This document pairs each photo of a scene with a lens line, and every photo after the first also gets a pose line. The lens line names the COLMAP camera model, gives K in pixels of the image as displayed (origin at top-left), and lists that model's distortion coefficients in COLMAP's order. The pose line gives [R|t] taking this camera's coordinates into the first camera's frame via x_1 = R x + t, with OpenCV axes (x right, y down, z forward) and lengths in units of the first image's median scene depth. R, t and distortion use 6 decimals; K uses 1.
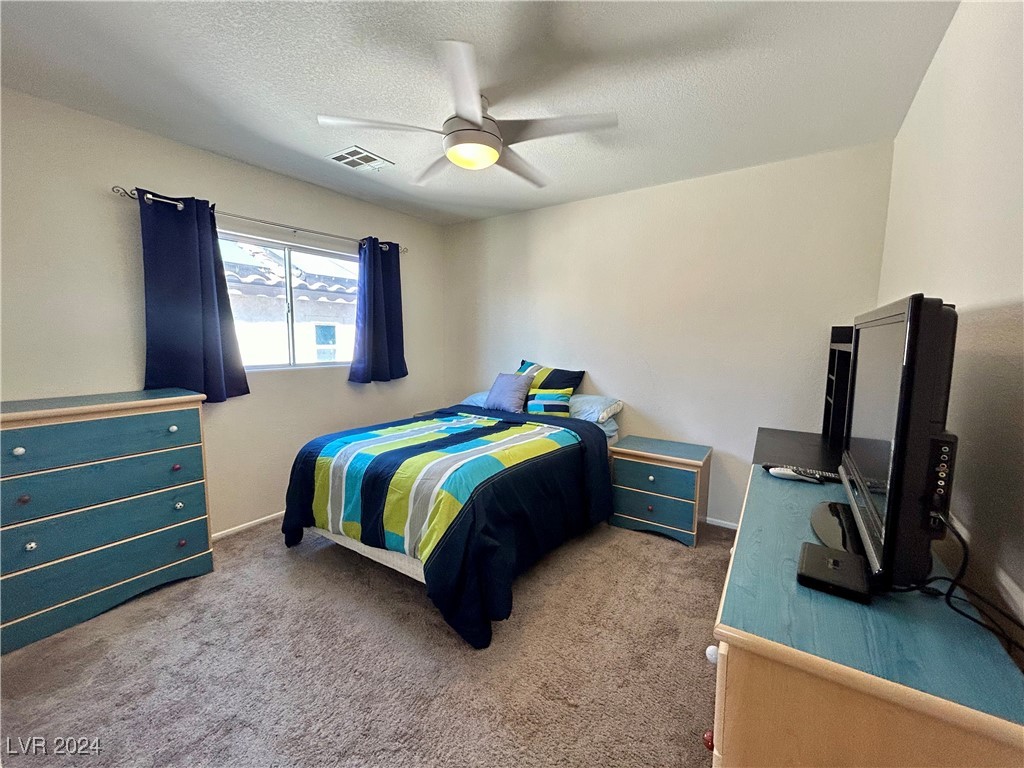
lens RADIAL K [[416.8, 0, 516.2], [0, 416.8, 381.7], [0, 0, 1]] dist [-0.000628, 0.001496]
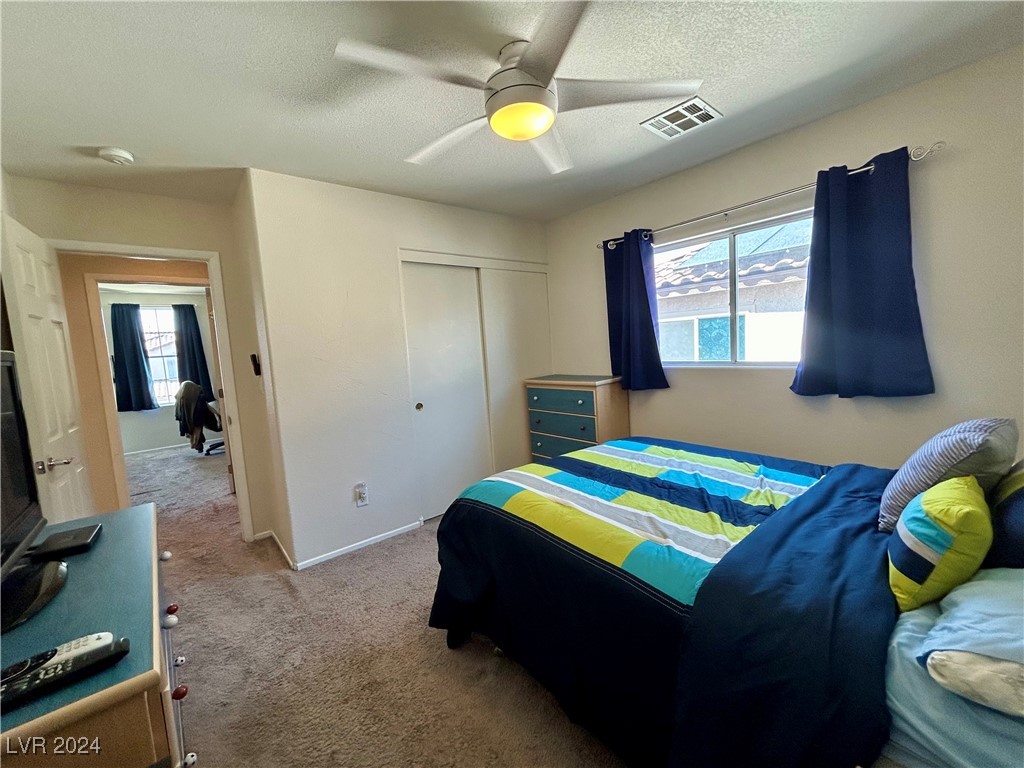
lens RADIAL K [[416.8, 0, 514.2], [0, 416.8, 381.8], [0, 0, 1]] dist [-0.000628, 0.001496]
pose [[-0.286622, 0.099906, -0.952820, 0.526917], [-0.041803, 0.992296, 0.116620, -0.097244], [0.957131, 0.073257, -0.280238, 0.910736]]
